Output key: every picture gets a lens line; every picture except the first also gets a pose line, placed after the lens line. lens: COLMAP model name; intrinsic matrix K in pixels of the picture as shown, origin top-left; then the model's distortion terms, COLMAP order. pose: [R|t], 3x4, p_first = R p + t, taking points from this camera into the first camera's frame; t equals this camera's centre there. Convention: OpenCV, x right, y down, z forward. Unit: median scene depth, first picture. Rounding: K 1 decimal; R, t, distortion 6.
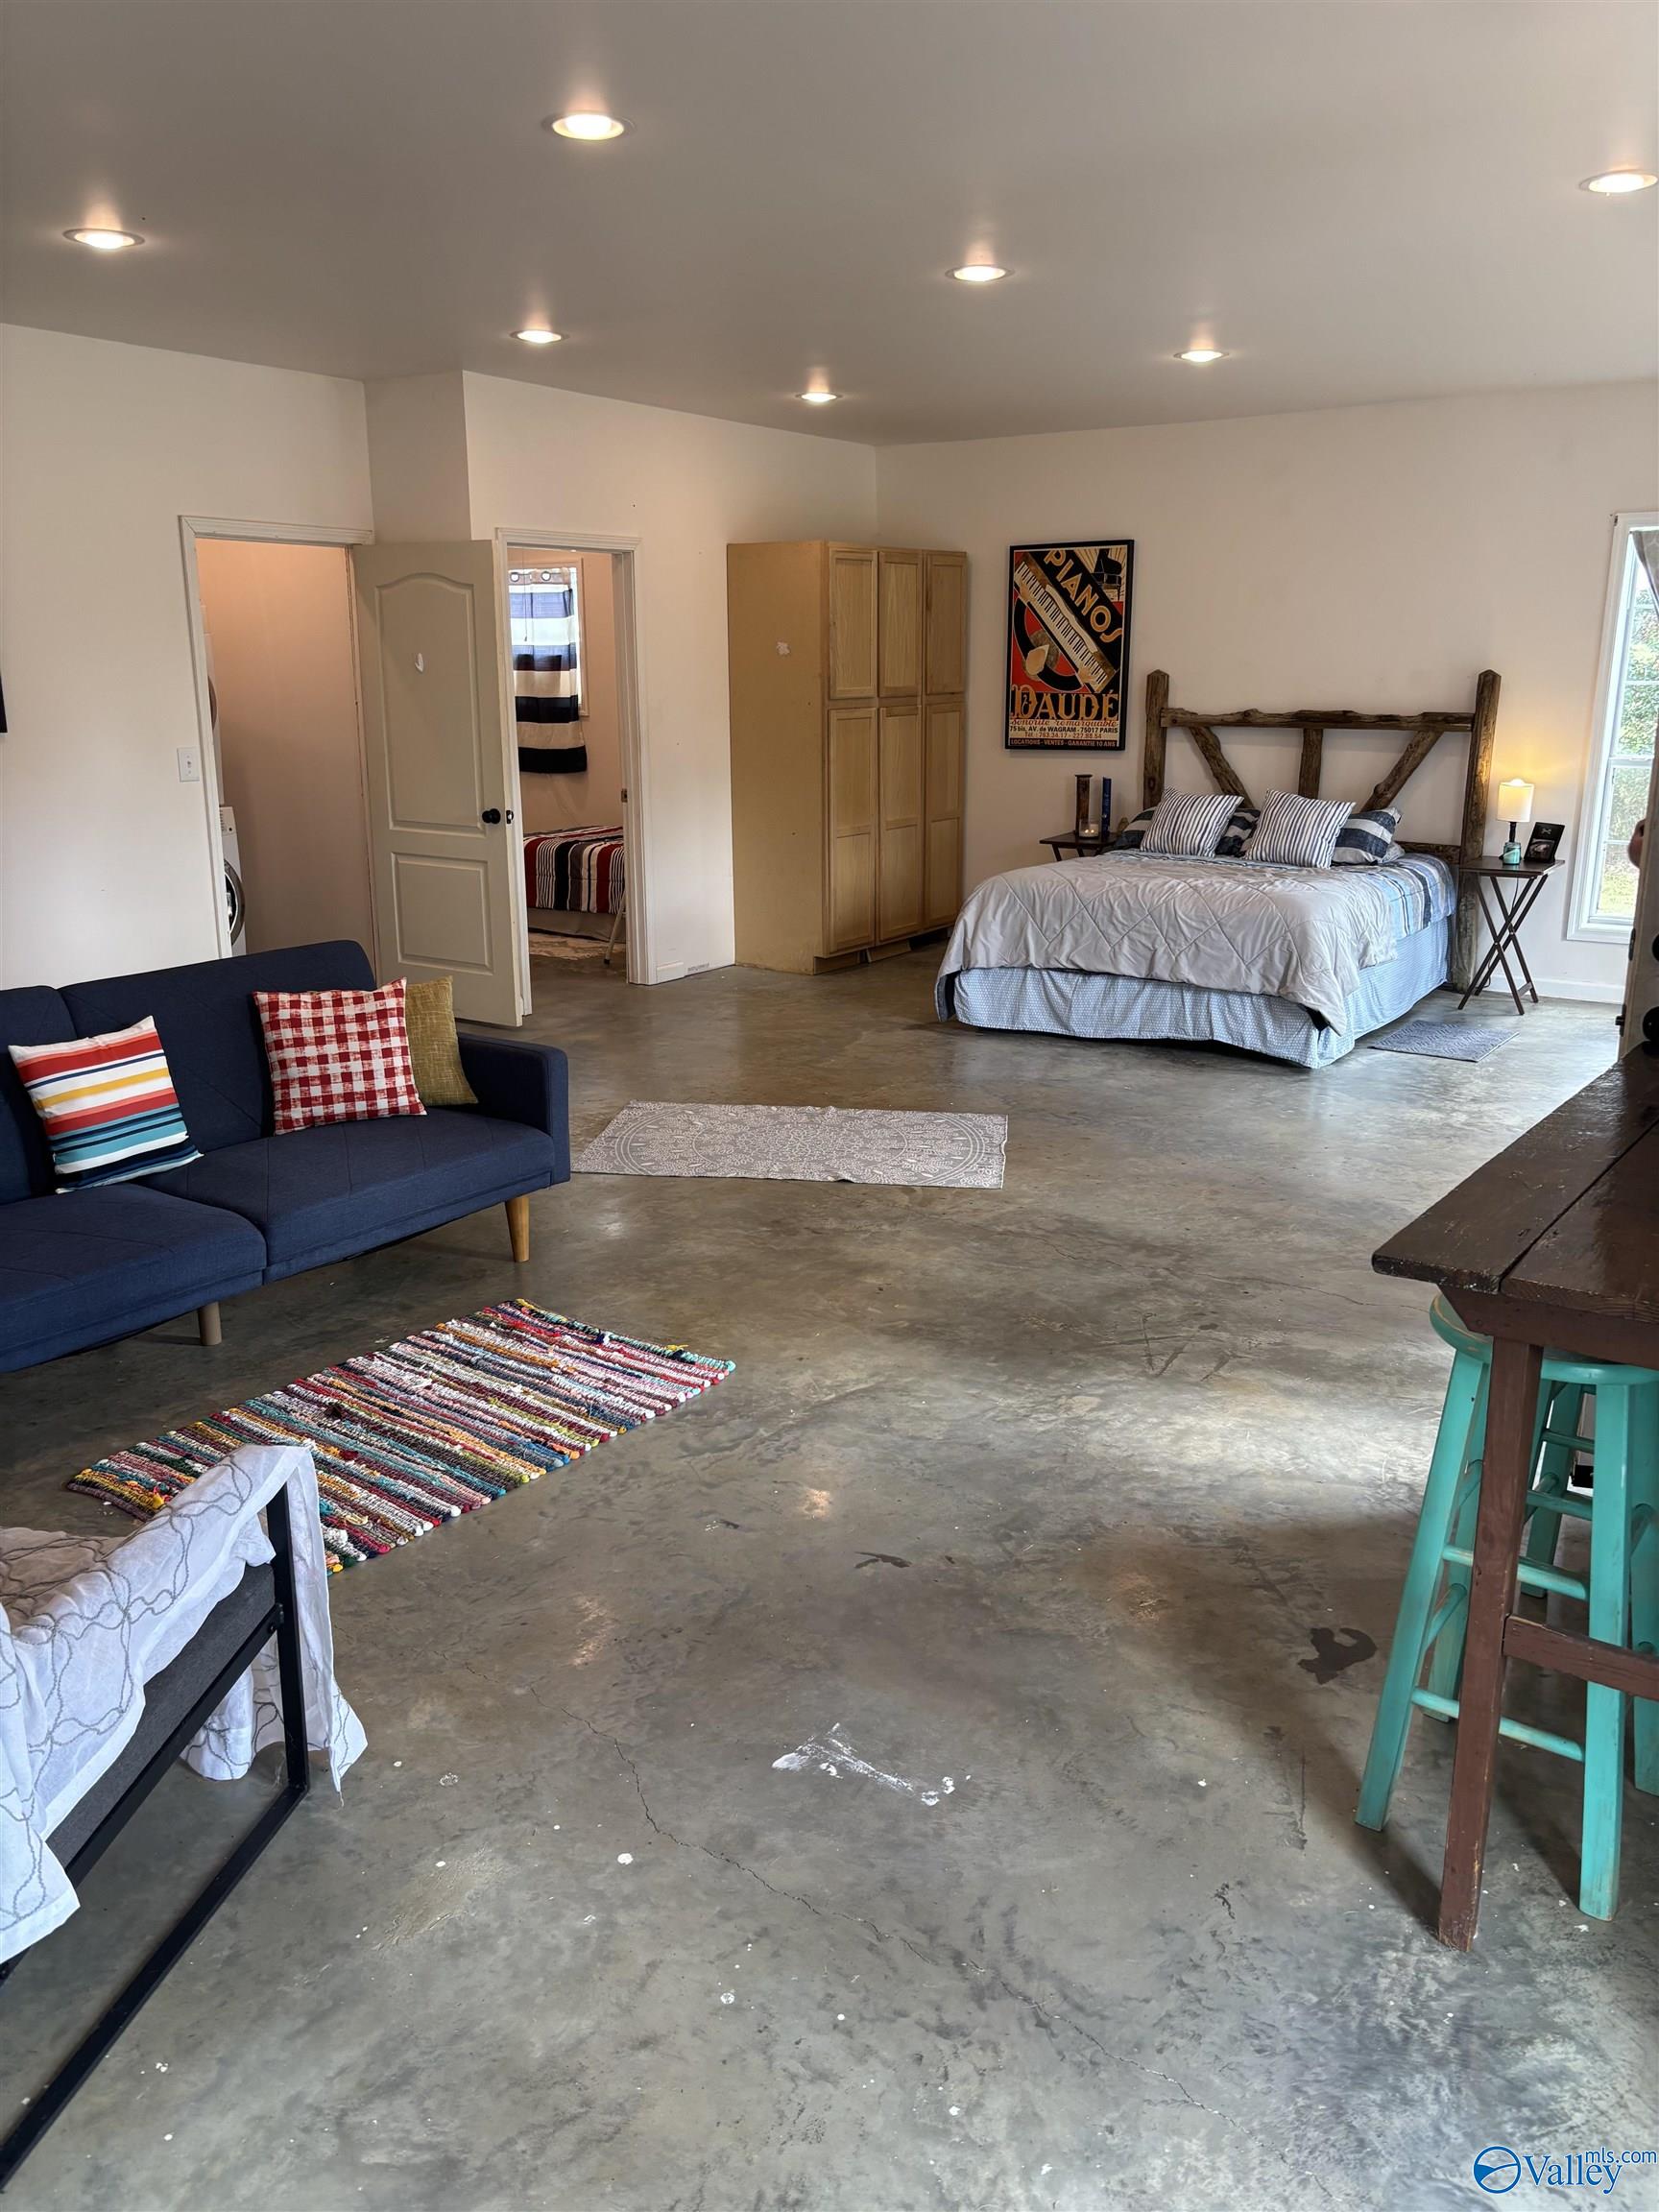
lens RADIAL K [[1677.5, 0, 829.0], [0, 1677.5, 1110.1], [0, 0, 1]] dist [0.030256, -0.052405]
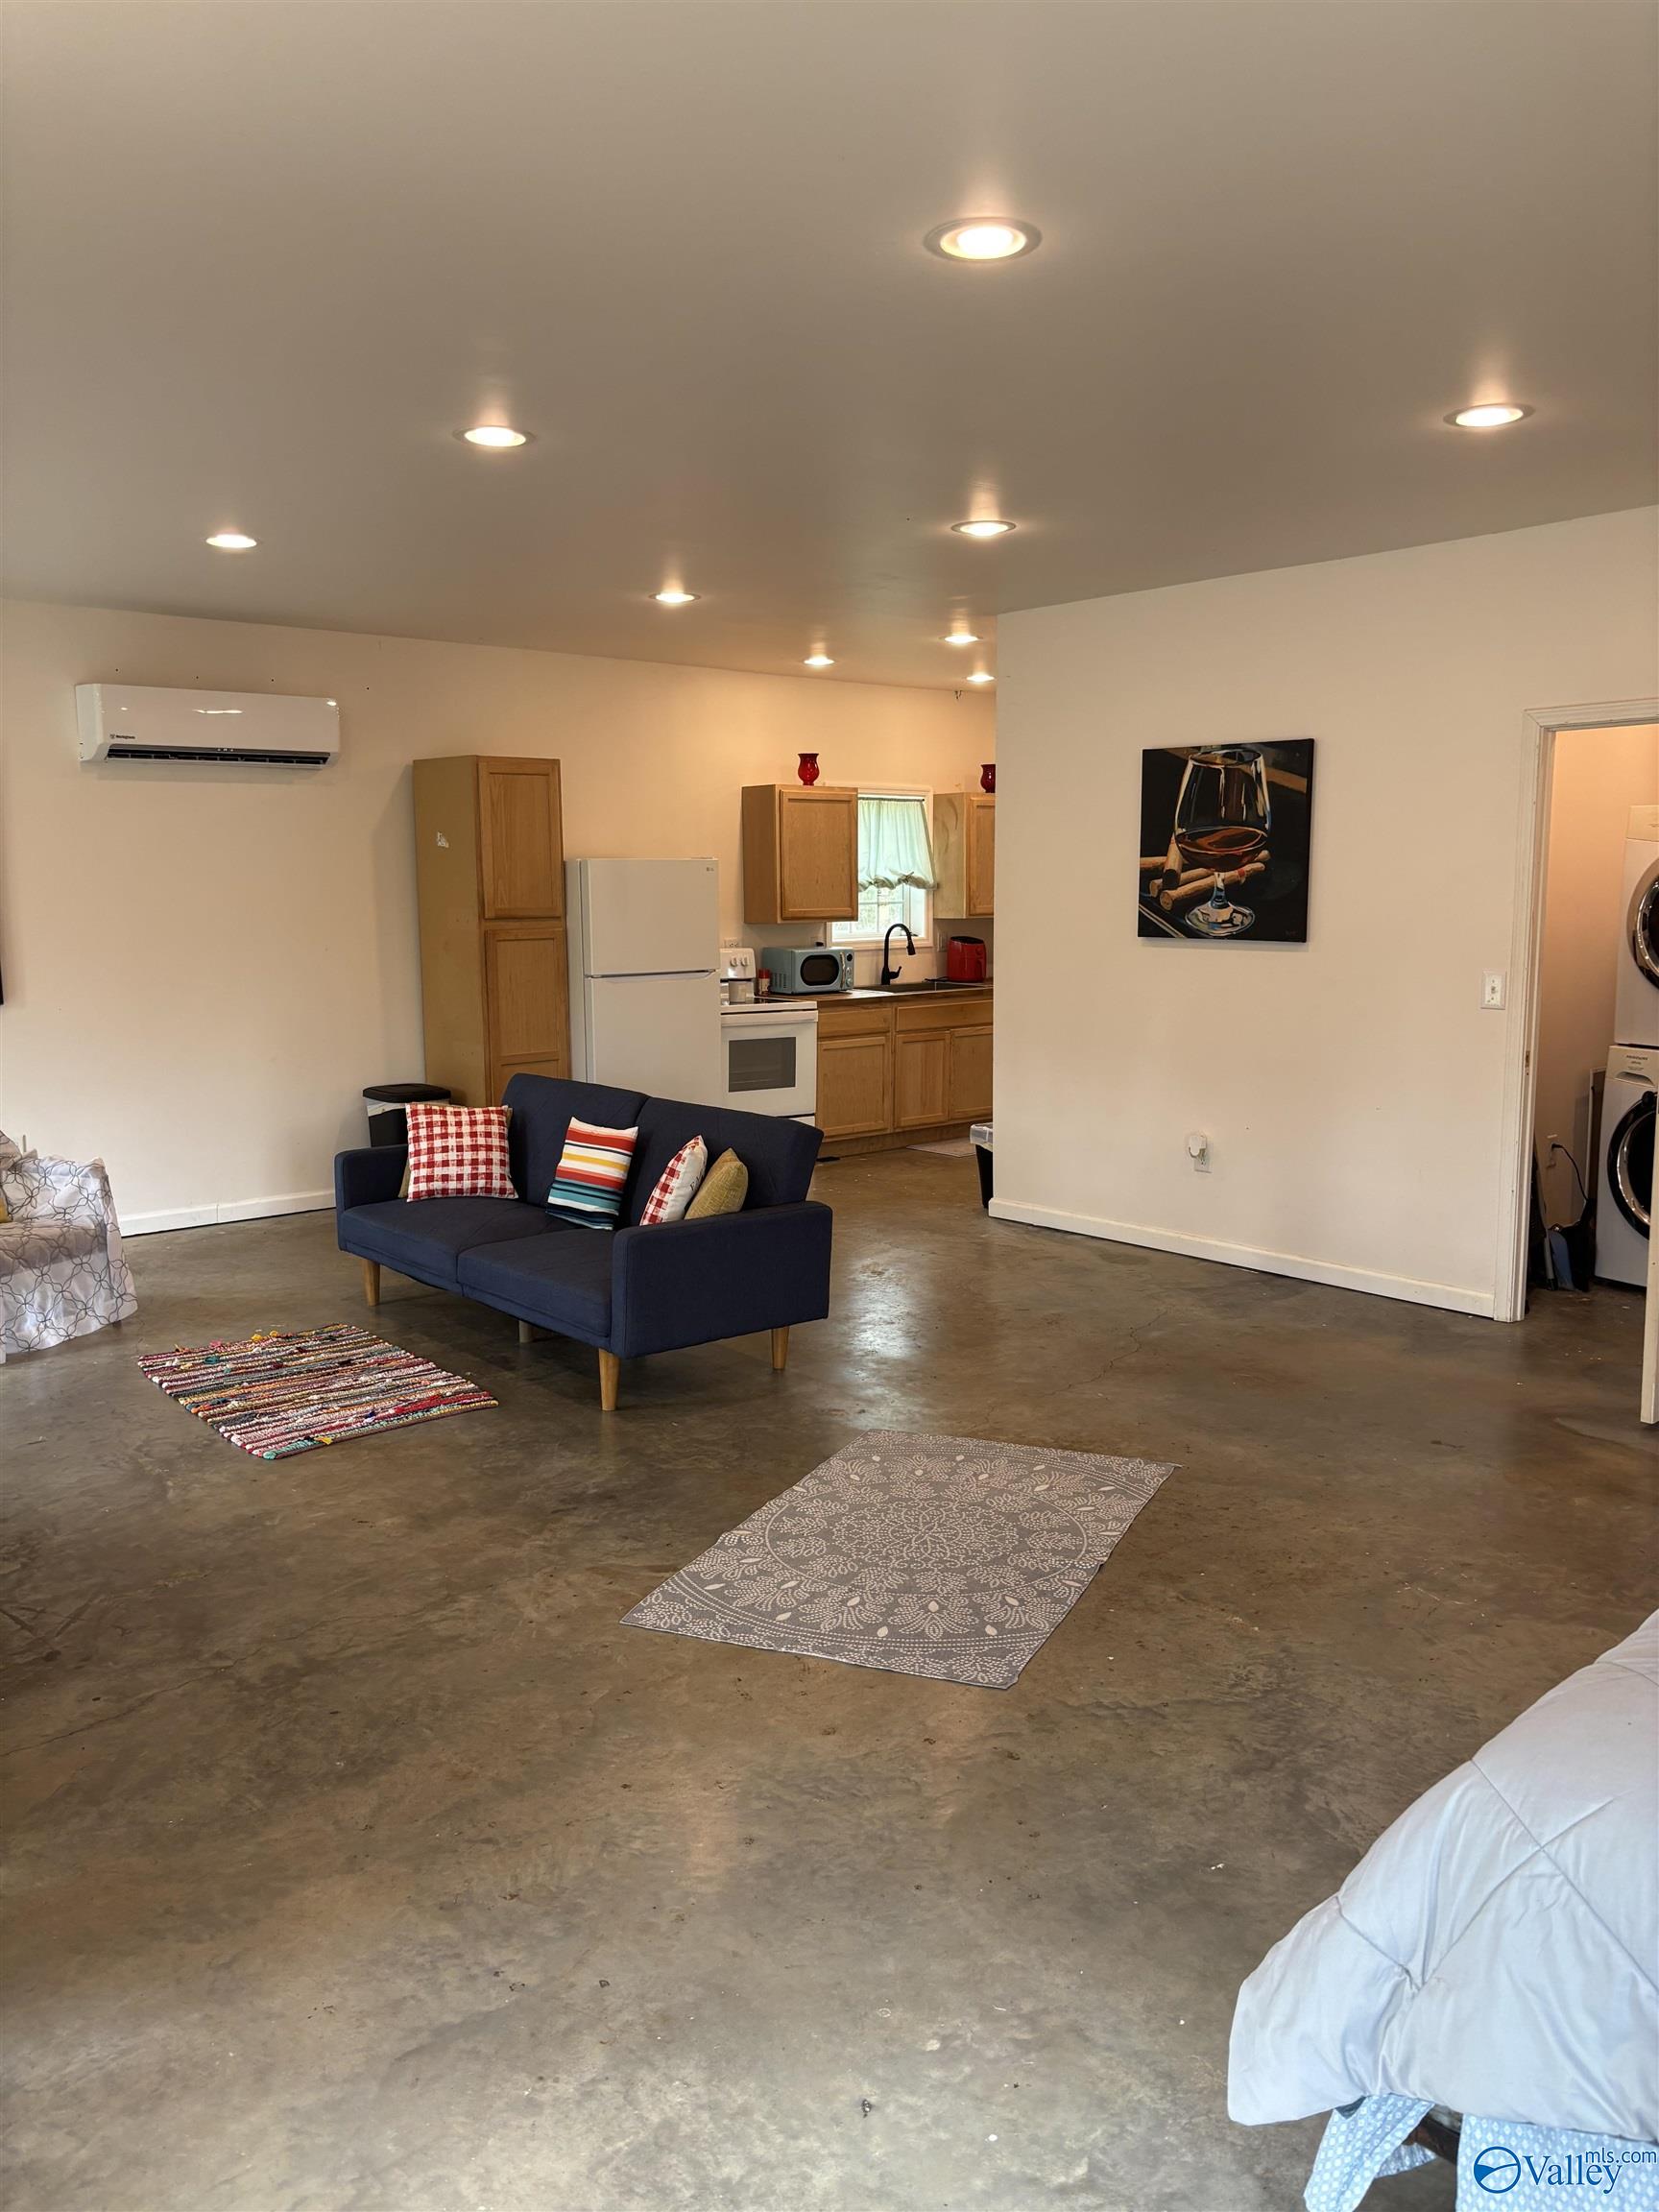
lens RADIAL K [[1677.5, 0, 827.8], [0, 1677.5, 1107.2], [0, 0, 1]] dist [0.030256, -0.052405]
pose [[-0.251279, 0.139244, -0.957847, 0.795581], [-0.240806, 0.949490, 0.201201, -0.350399], [0.937481, 0.281213, -0.205056, 1.290618]]
